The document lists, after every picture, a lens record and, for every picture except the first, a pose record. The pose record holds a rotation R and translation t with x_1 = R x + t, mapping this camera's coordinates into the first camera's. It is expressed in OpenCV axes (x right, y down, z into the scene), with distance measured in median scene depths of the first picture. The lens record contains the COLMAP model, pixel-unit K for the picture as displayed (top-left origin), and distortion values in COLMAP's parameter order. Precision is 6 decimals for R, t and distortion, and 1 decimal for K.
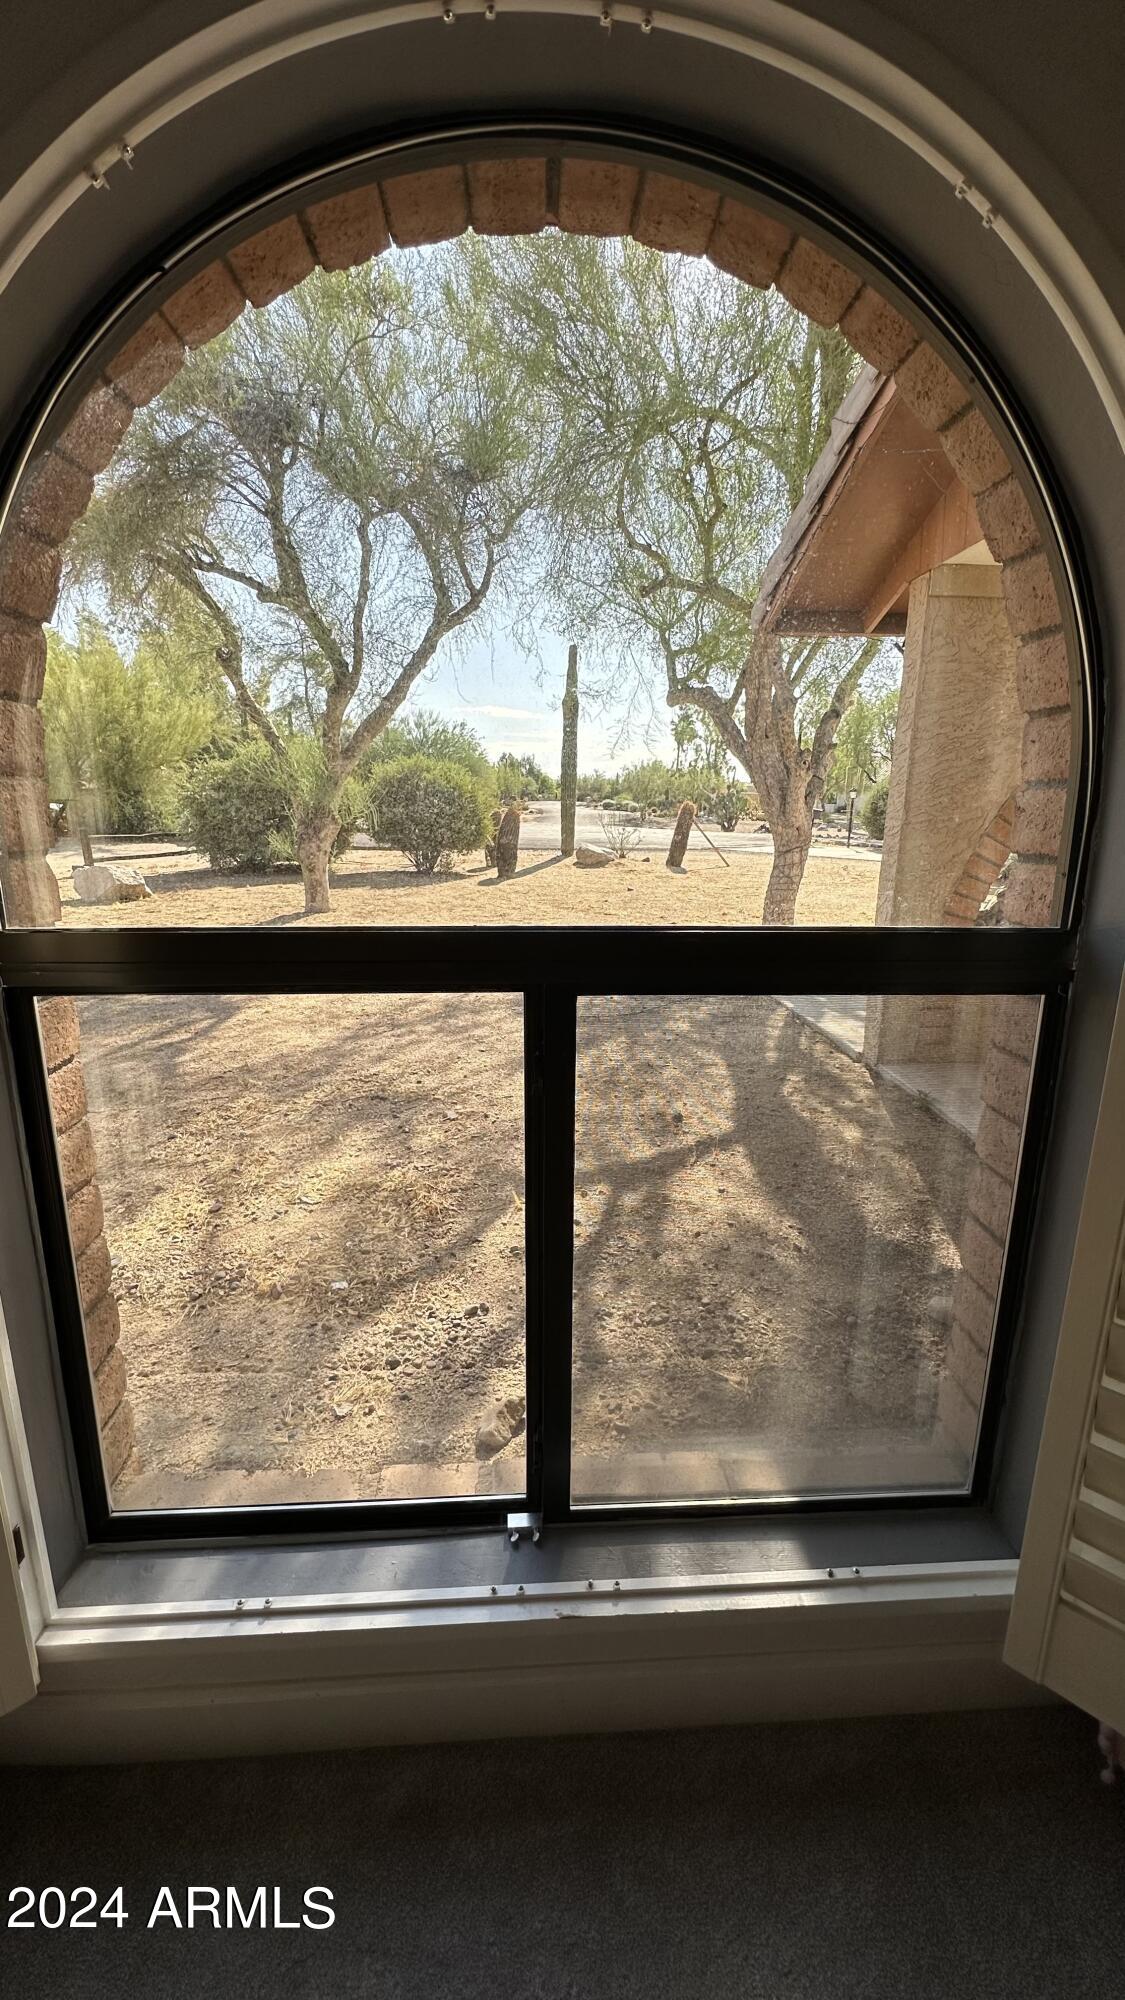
lens RADIAL K [[797.2, 0, 562.5], [0, 797.2, 1000.0], [0, 0, 1]] dist [-0.002631, 0.000499]
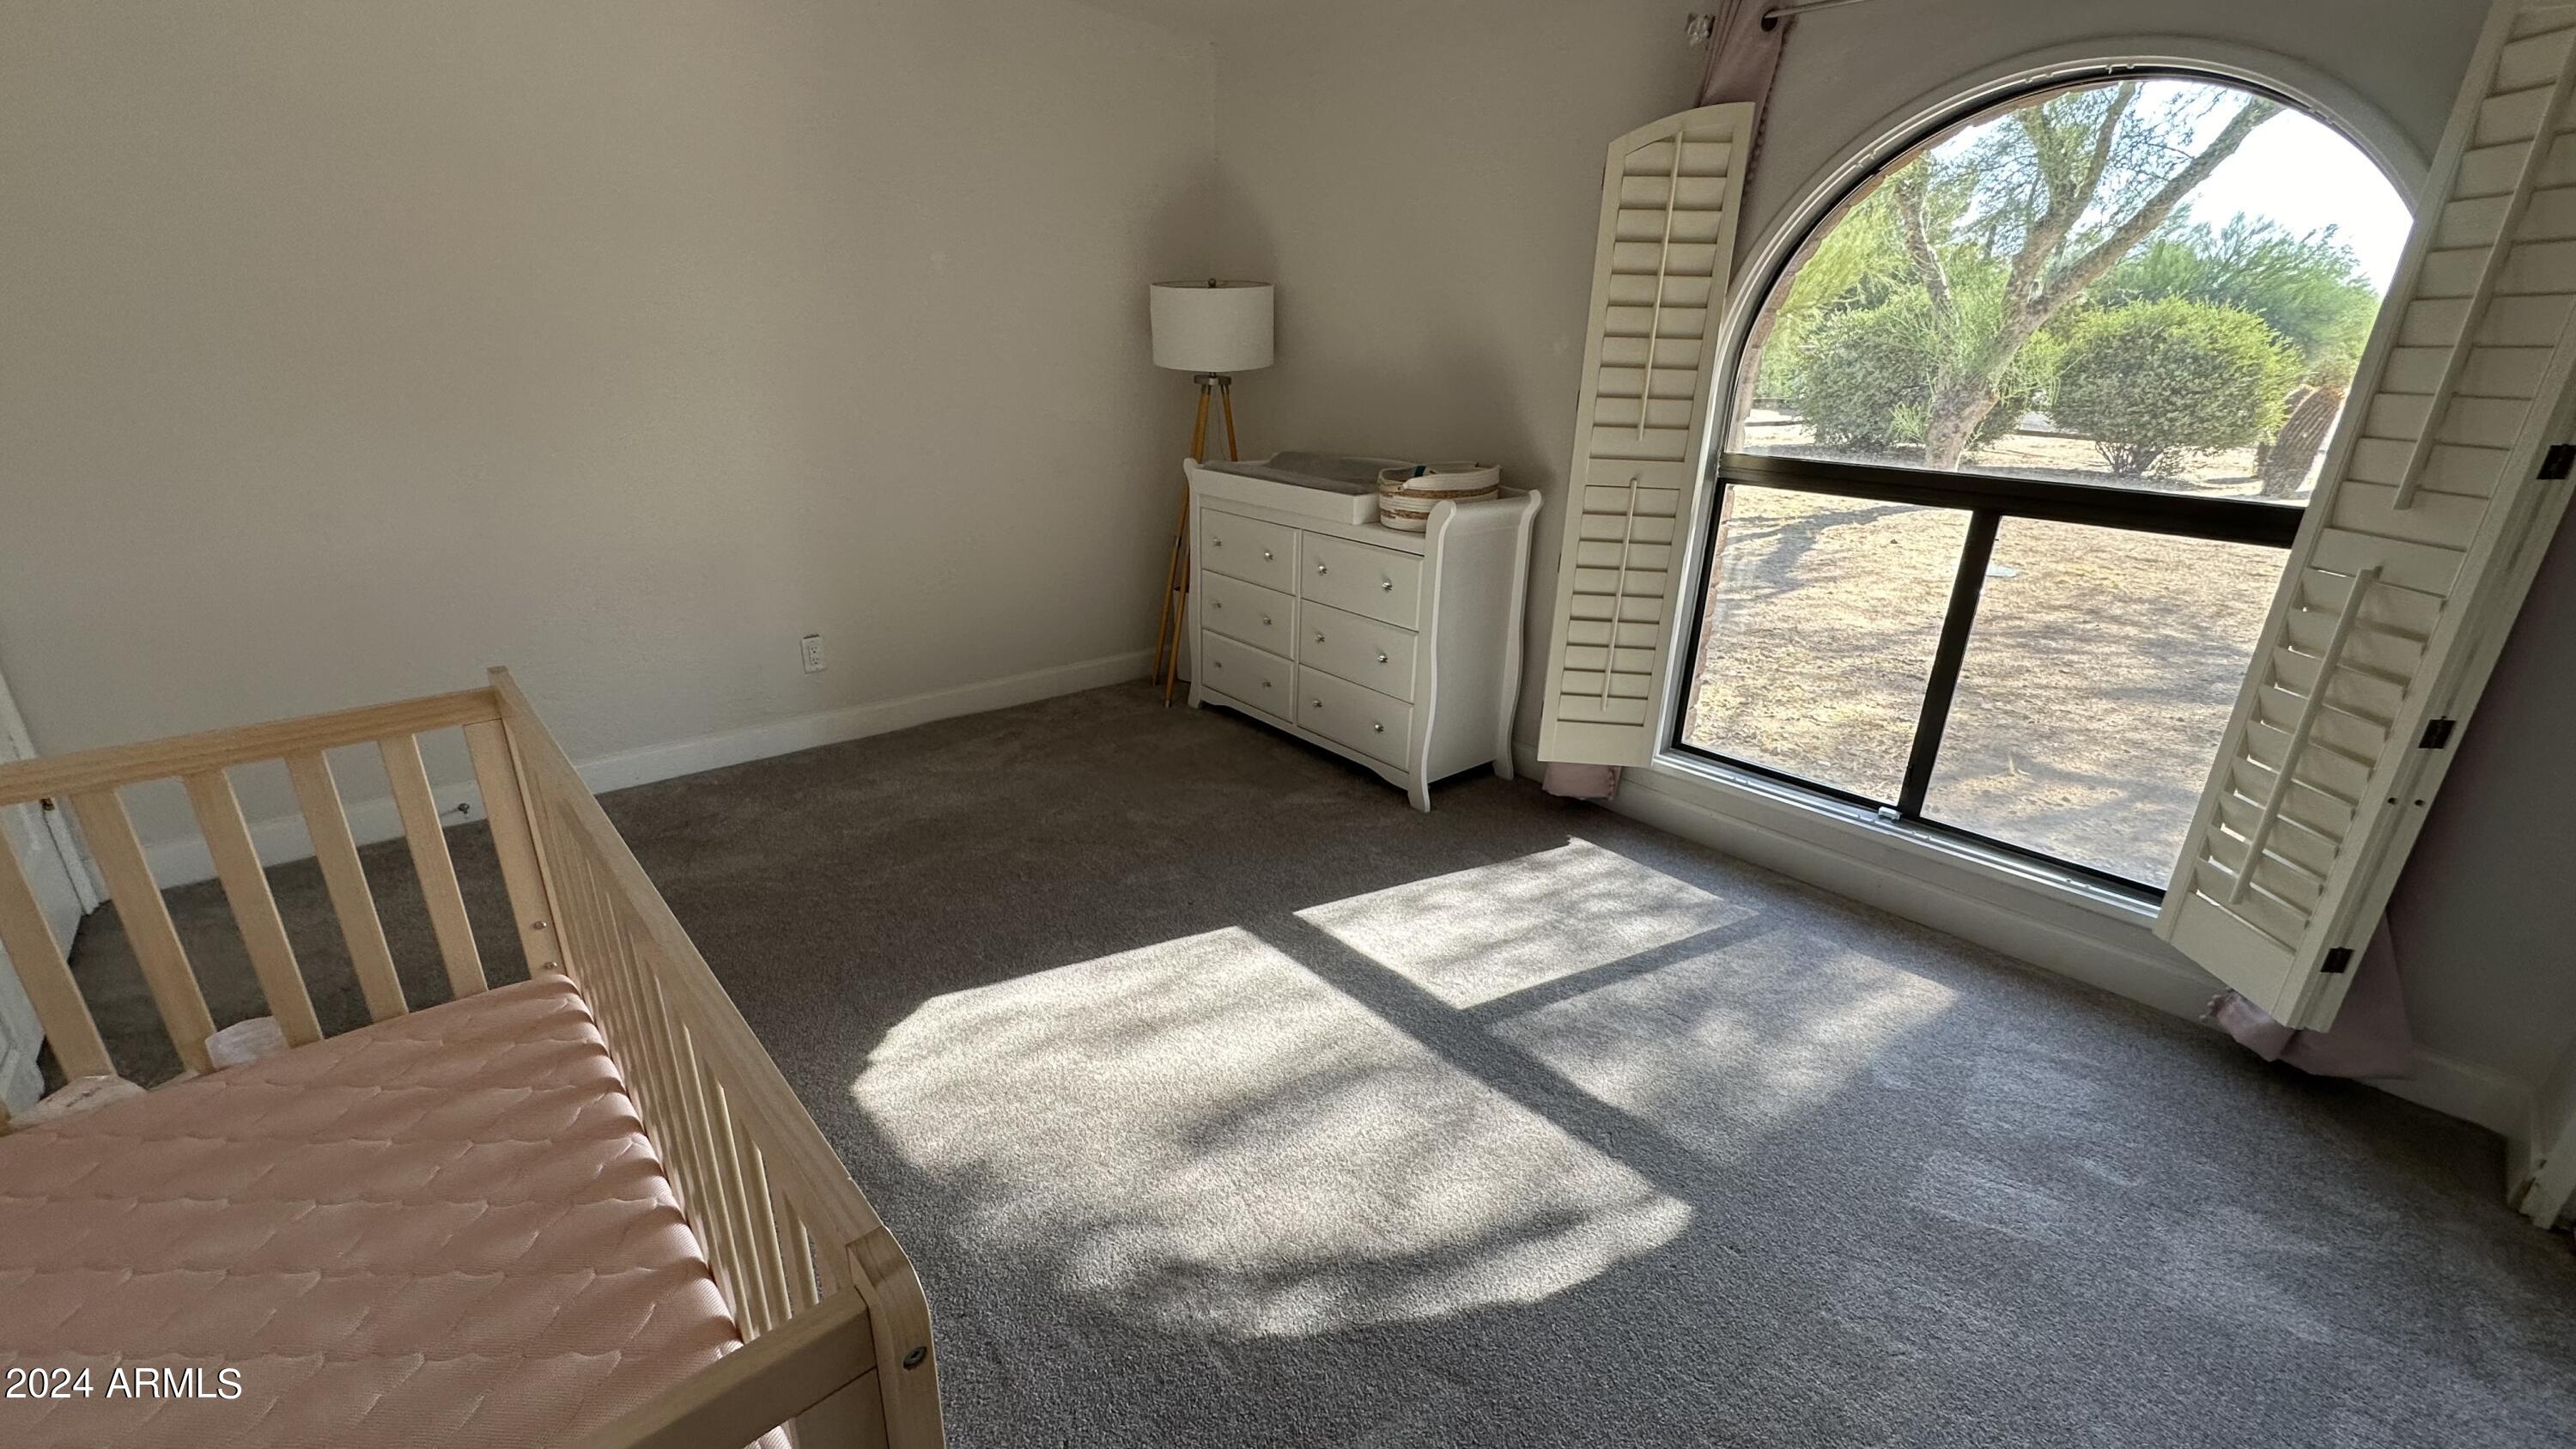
lens RADIAL K [[1026.9, 0, 1286.8], [0, 1026.9, 722.2], [0, 0, 1]] dist [-0.002631, 0.000499]
pose [[0.642311, 0.275137, -0.715358, 0.150990], [-0.201570, 0.961130, 0.188677, 0.065071], [0.739464, 0.023005, 0.672803, -0.351910]]
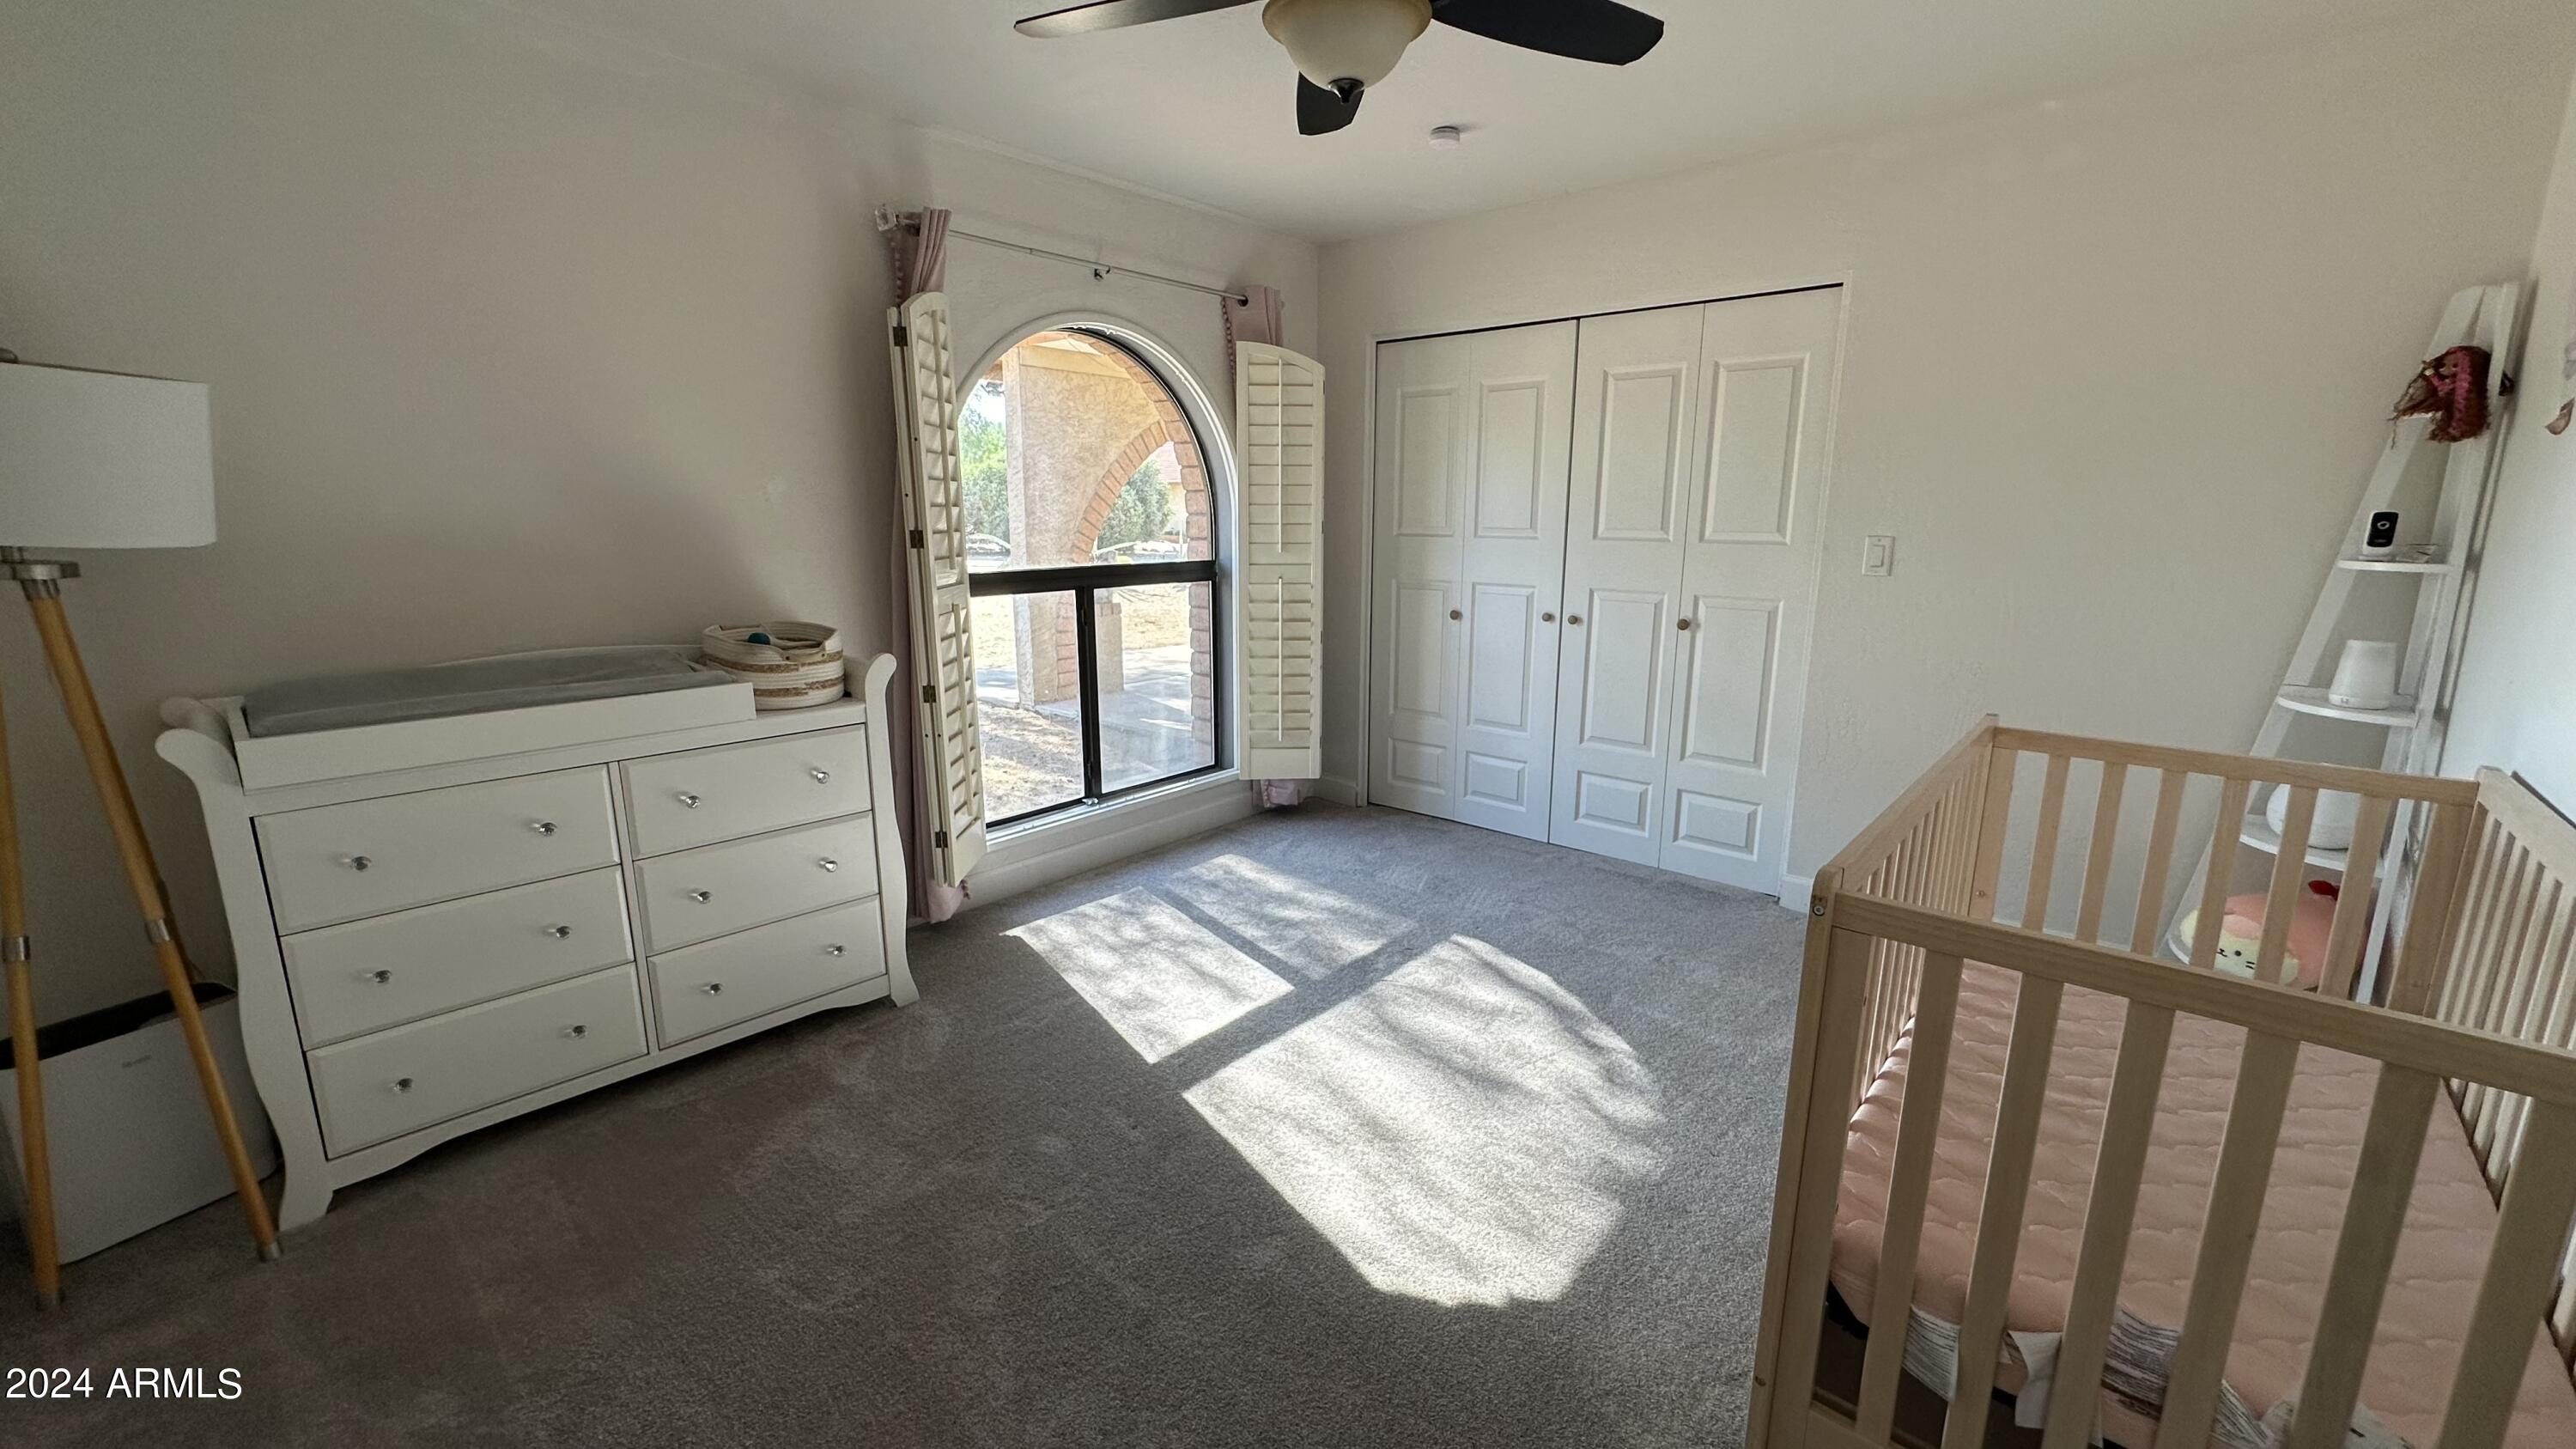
lens RADIAL K [[1026.9, 0, 1286.8], [0, 1026.9, 722.2], [0, 0, 1]] dist [-0.002631, 0.000499]
pose [[0.695890, -0.155183, 0.701181, -0.419109], [0.170633, 0.984142, 0.048462, 0.078530], [-0.697583, 0.085920, 0.711334, -0.405449]]
